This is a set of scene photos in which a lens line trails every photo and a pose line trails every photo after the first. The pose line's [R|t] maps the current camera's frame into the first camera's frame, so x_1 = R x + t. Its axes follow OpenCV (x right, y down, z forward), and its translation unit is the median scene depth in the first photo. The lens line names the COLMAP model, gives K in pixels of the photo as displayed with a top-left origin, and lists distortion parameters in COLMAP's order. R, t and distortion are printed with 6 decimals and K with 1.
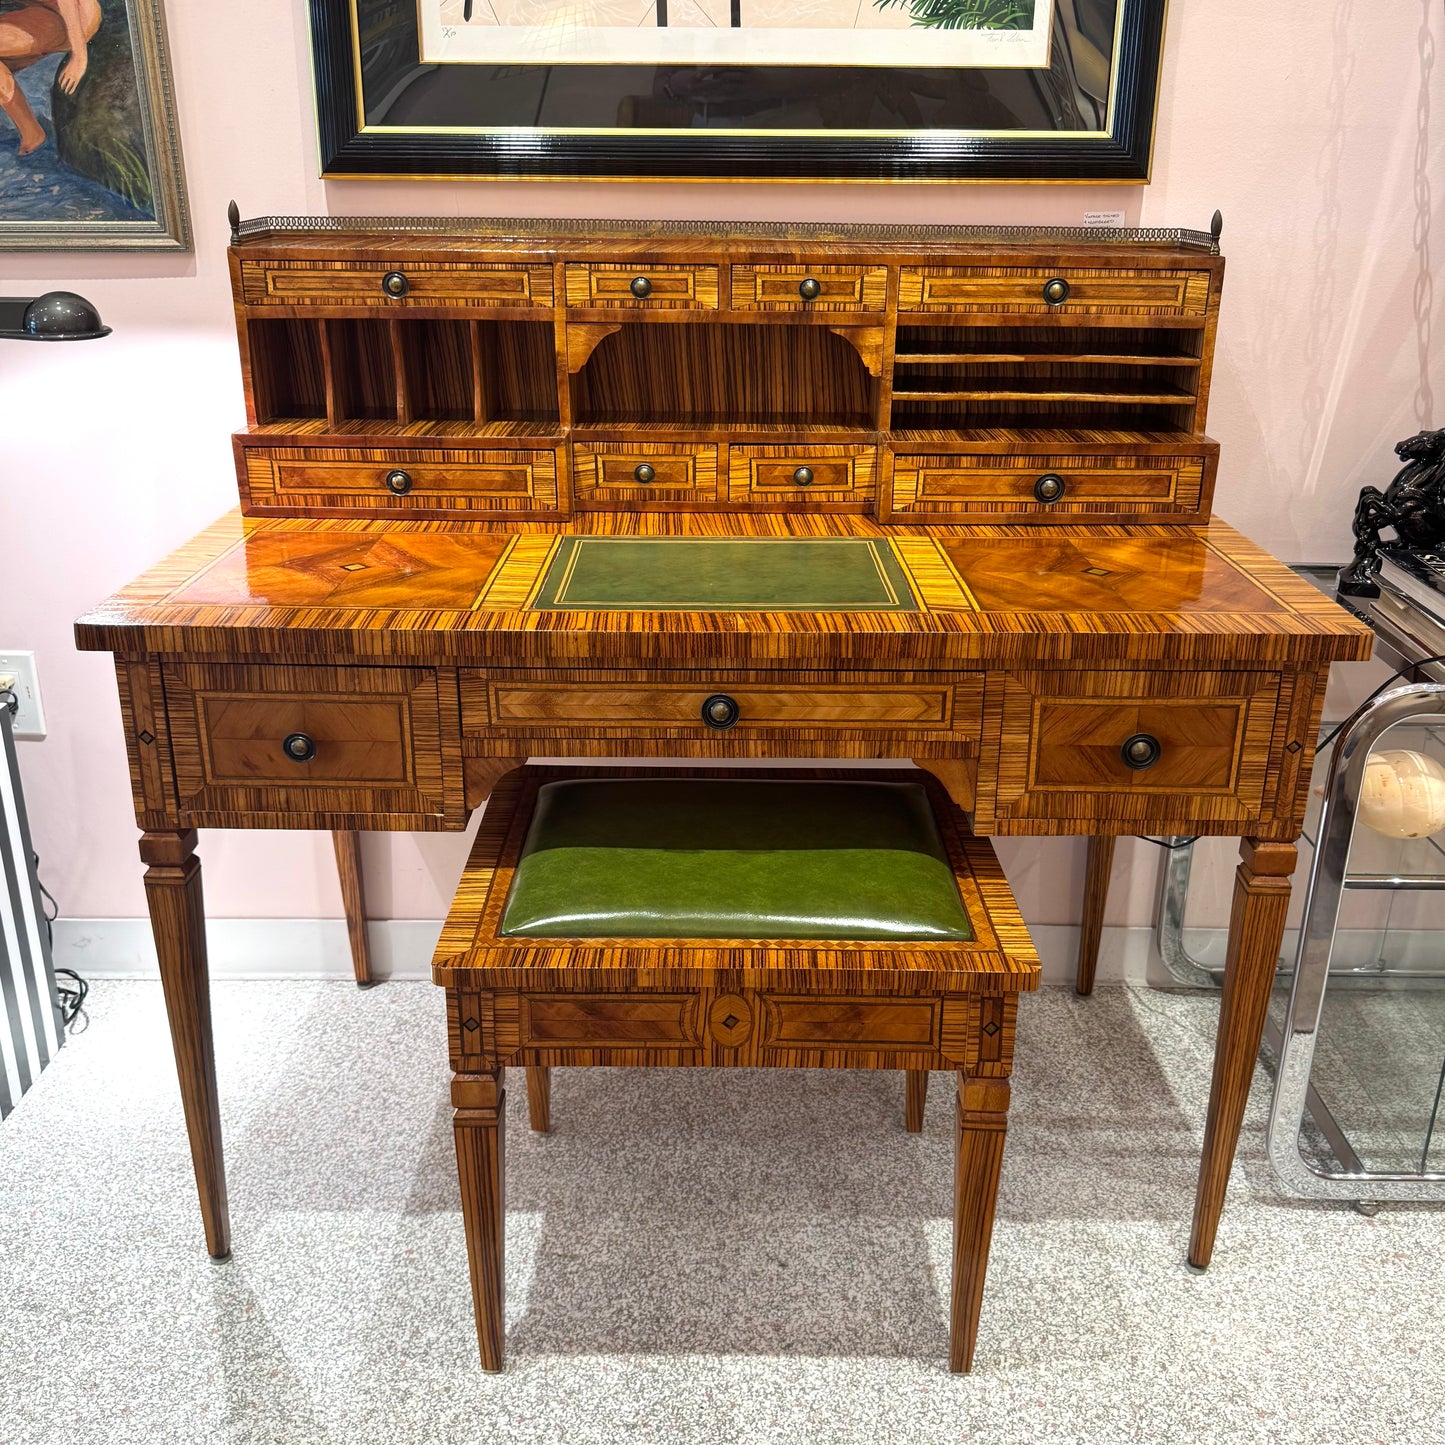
lens RADIAL K [[1375.0, 0, 713.3], [0, 1375.0, 660.7], [0, 0, 1]] dist [0.207070, -0.580891]
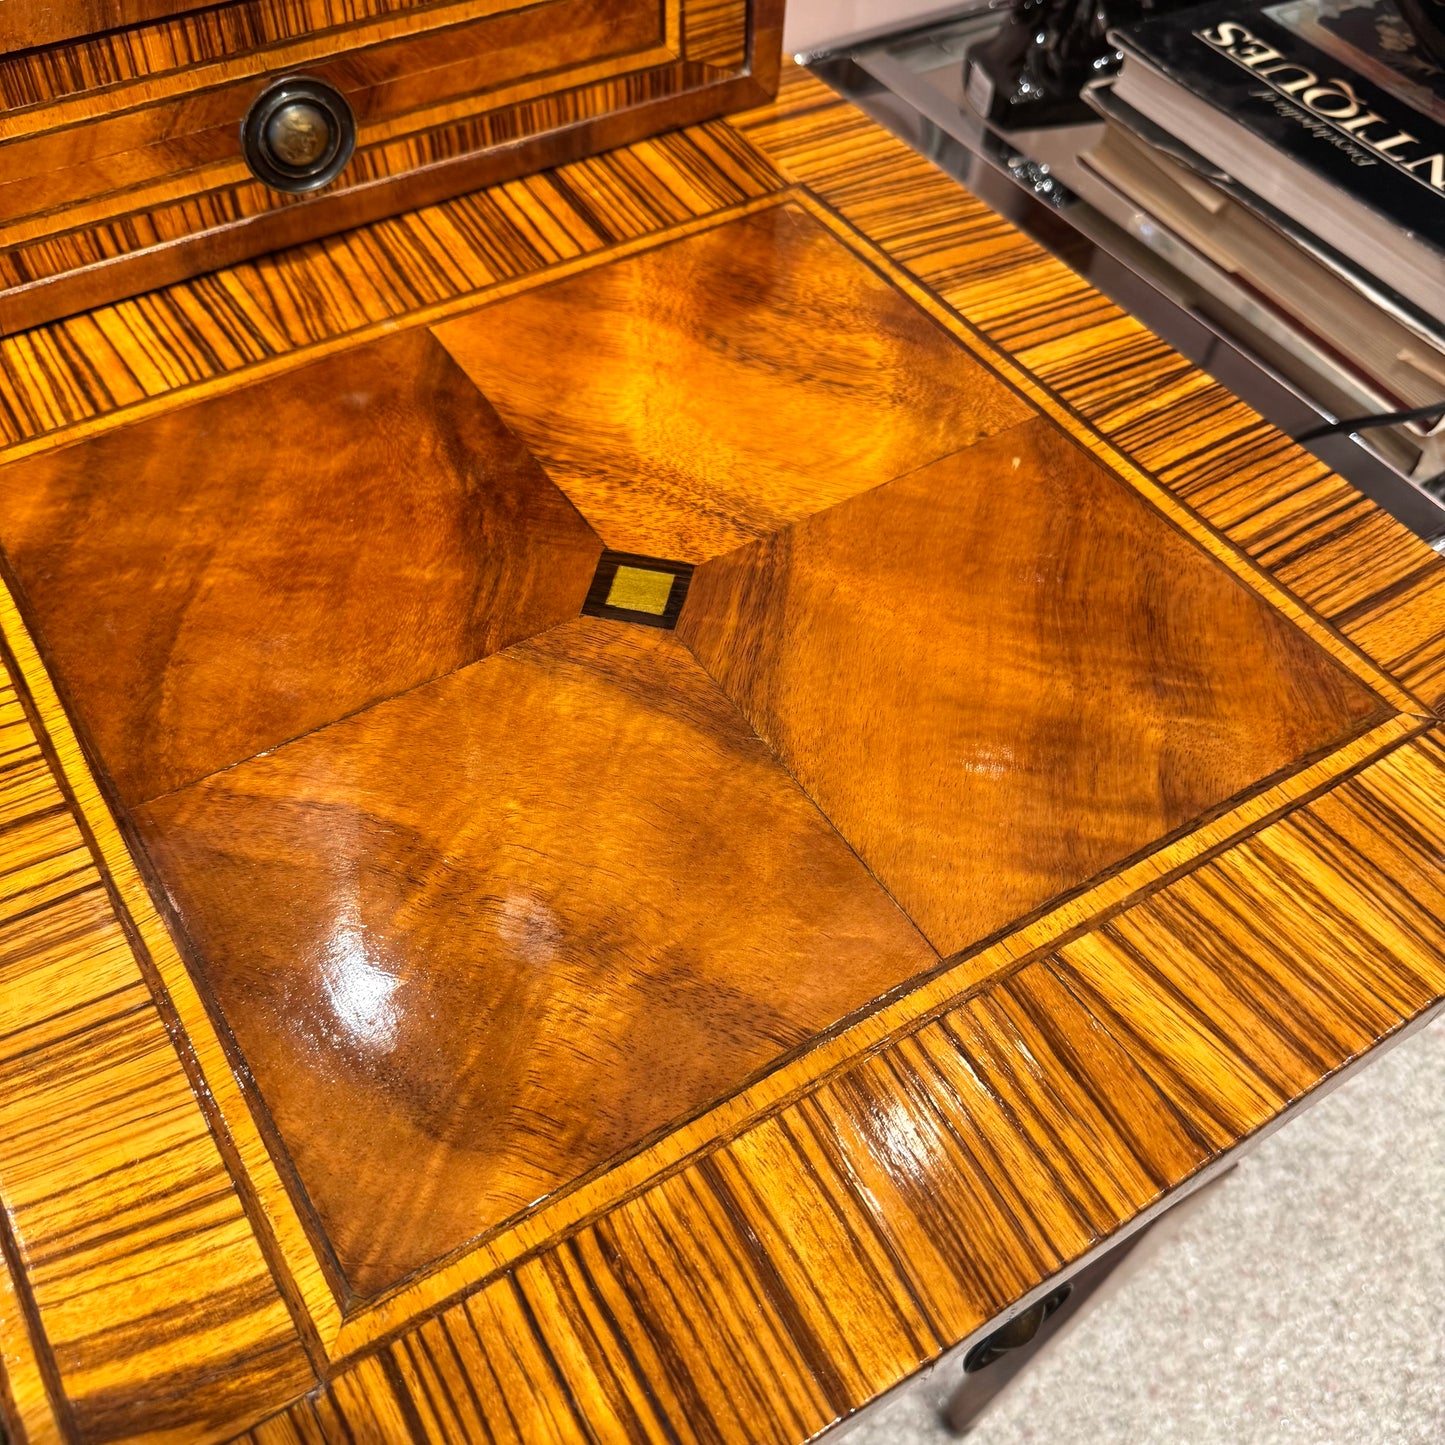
lens RADIAL K [[1368.0, 0, 703.2], [0, 1368.0, 726.5], [0, 0, 1]] dist [-0.006289, -0.017500]
pose [[0.840409, -0.420631, 0.341734, 0.168859], [0.169810, 0.803186, 0.571014, -0.168015], [-0.514662, -0.421855, 0.746432, 0.714457]]
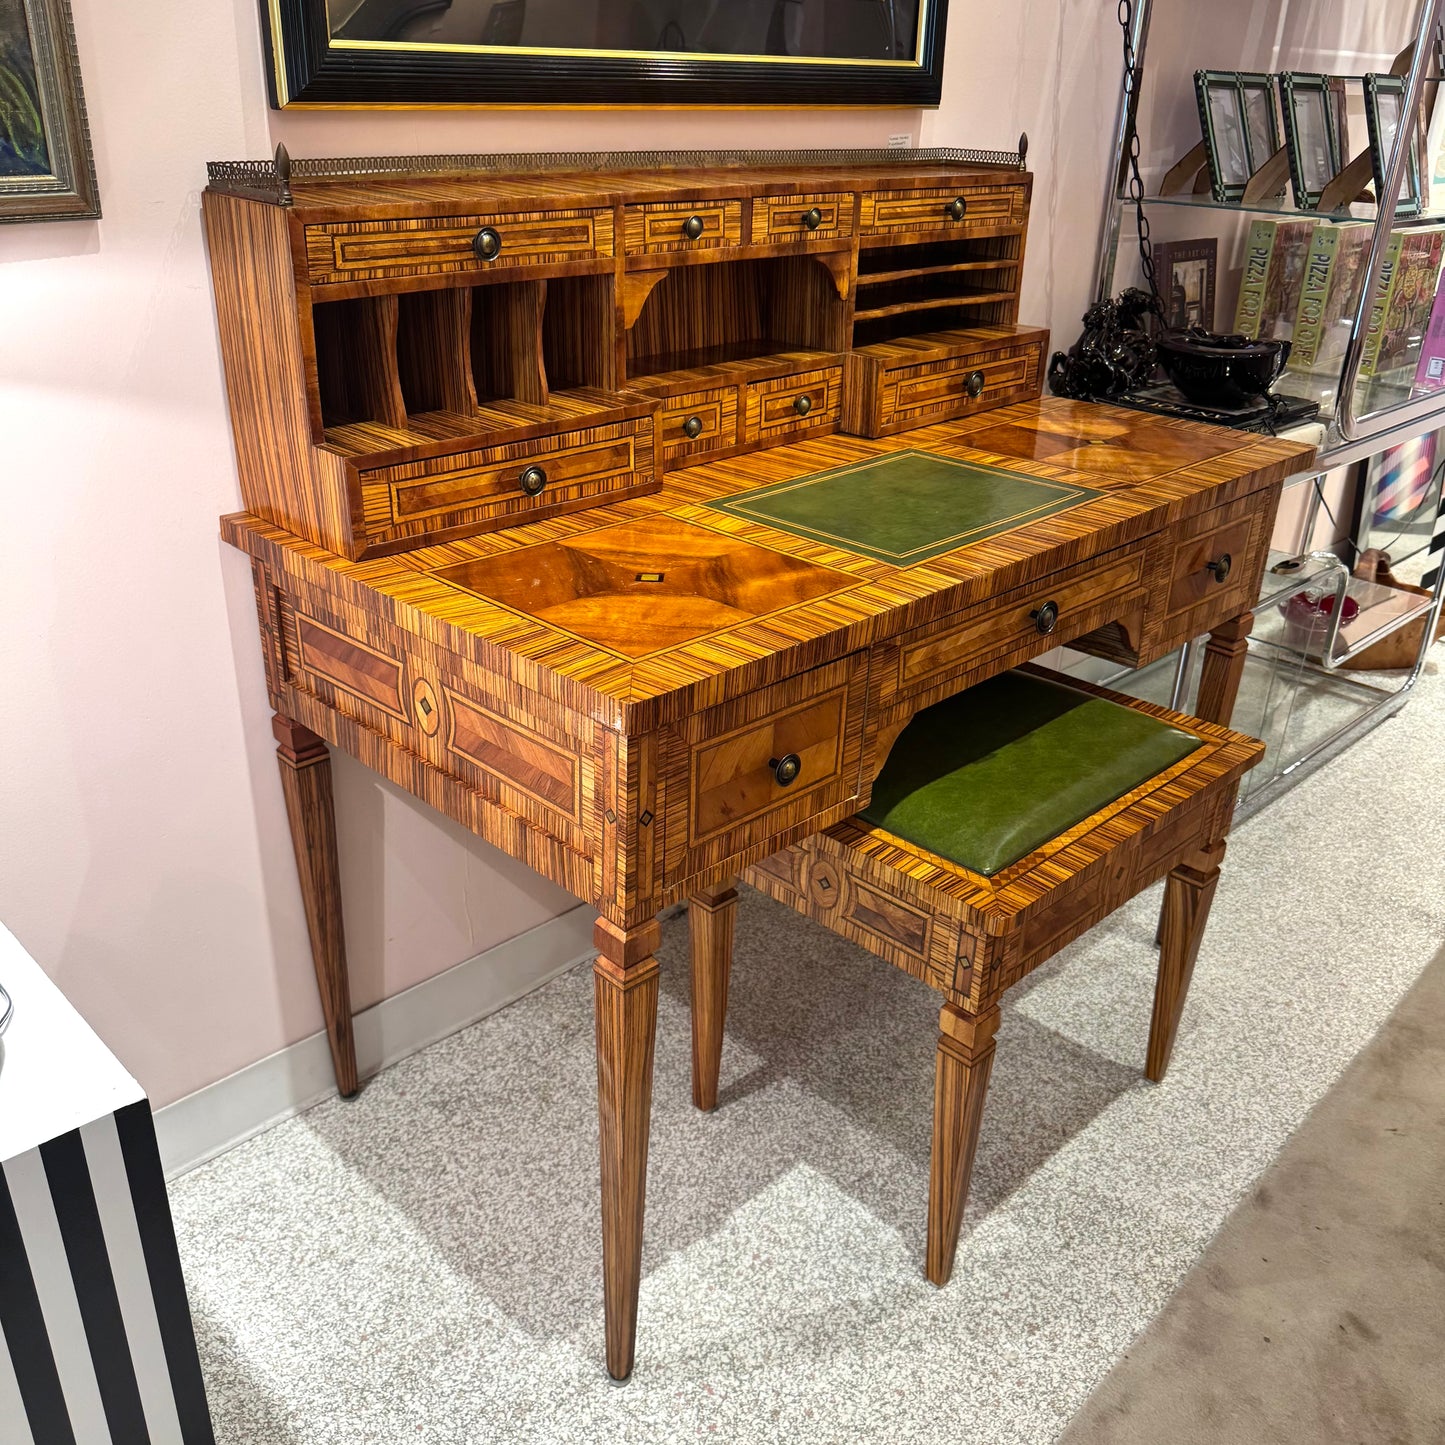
lens RADIAL K [[1367.2, 0, 722.5], [0, 1367.2, 722.5], [0, 0, 1]] dist [0.176739, -0.425876]
pose [[0.695926, -0.295473, 0.654509, -0.745951], [0.222216, 0.955301, 0.194987, -0.125674], [-0.682867, 0.009746, 0.730478, 0.299904]]
